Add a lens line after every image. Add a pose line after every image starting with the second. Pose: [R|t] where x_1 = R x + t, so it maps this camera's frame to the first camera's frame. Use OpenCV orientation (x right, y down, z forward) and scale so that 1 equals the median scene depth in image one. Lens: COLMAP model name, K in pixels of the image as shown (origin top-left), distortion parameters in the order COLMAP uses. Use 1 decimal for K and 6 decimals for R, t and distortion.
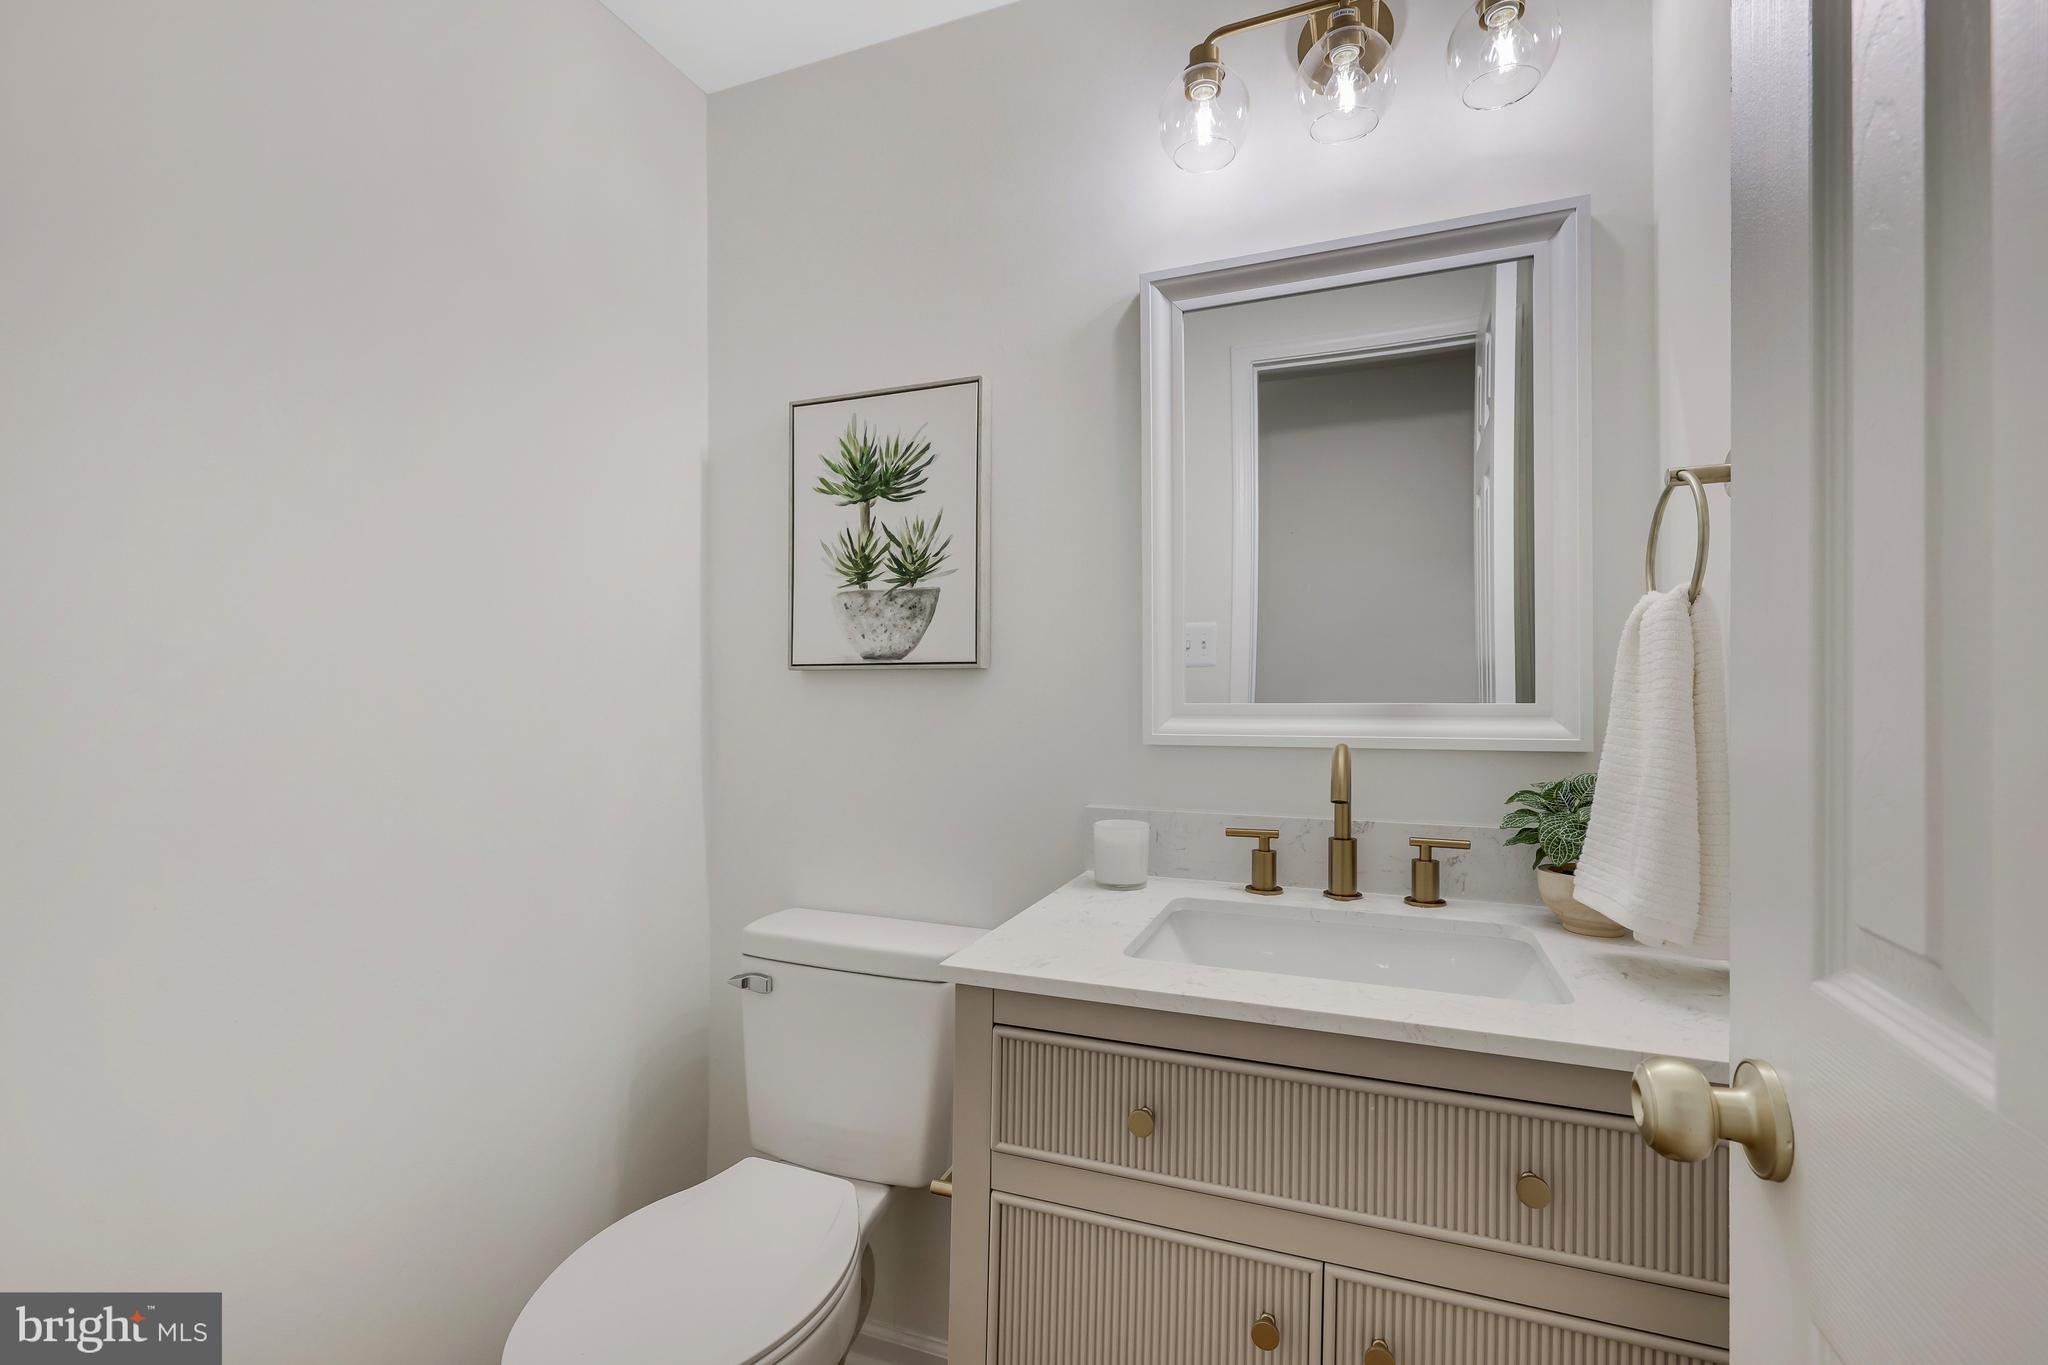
lens RADIAL K [[877.2, 0, 1018.1], [0, 877.2, 685.3], [0, 0, 1]] dist [-0.020774, 0.001566]
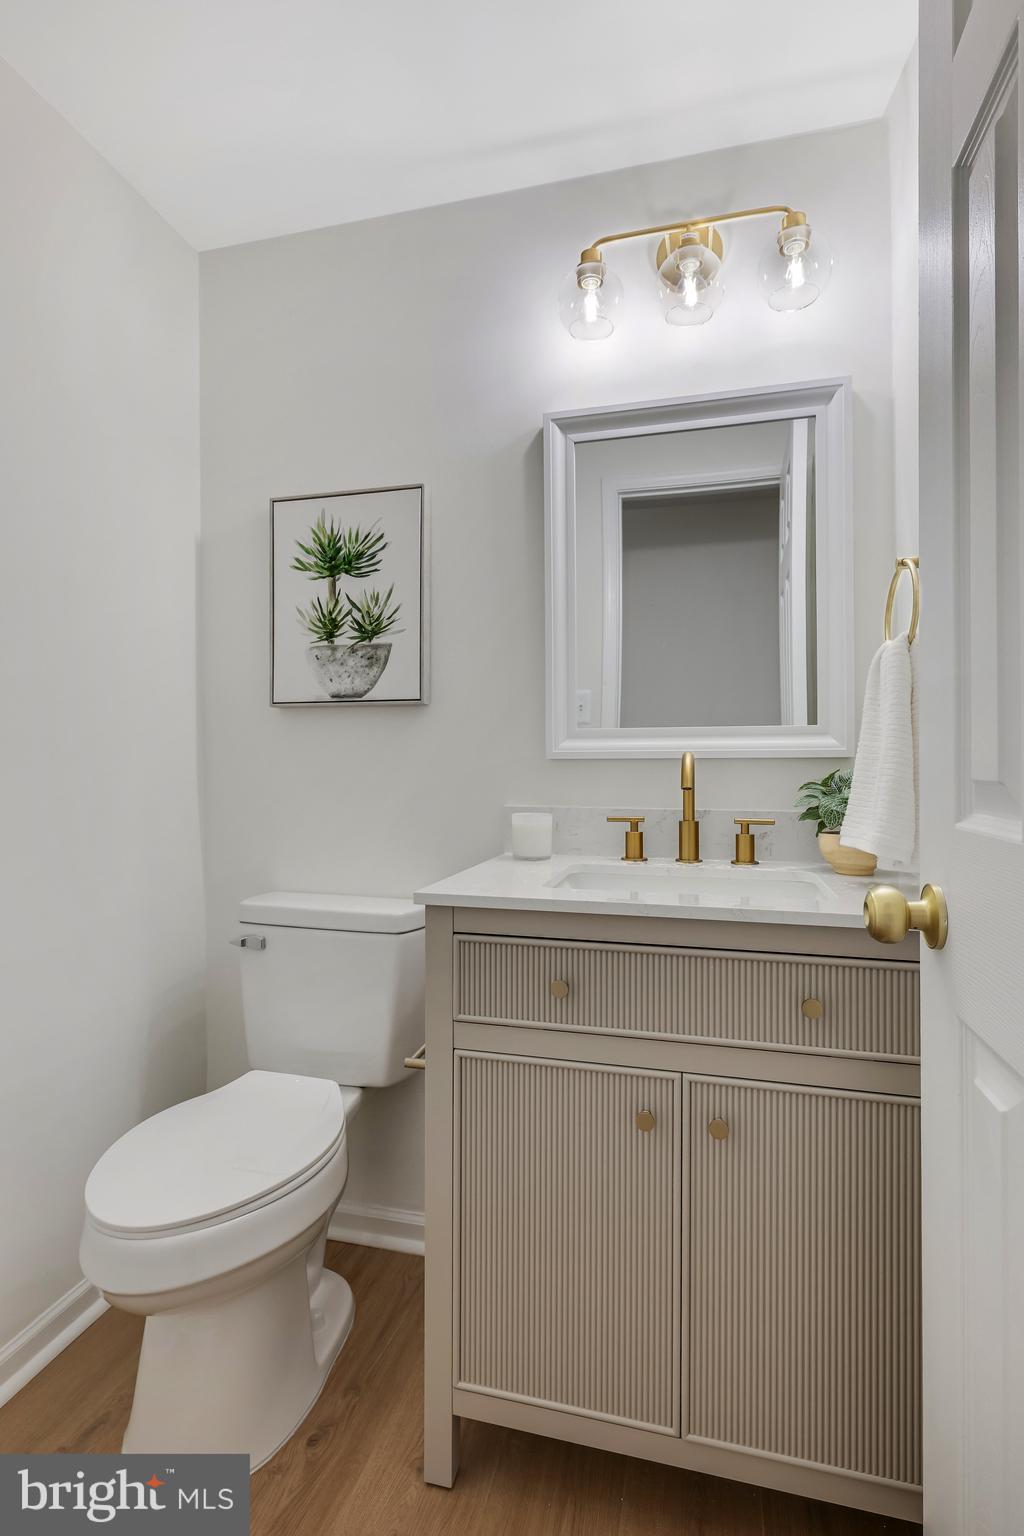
lens RADIAL K [[738.2, 0, 515.2], [0, 738.2, 763.8], [0, 0, 1]] dist [-0.017189, -0.000367]
pose [[0.991079, -0.002132, 0.133256, -0.062591], [0.002539, 0.999993, -0.002880, 0.084675], [-0.133249, 0.003193, 0.991077, -0.137249]]
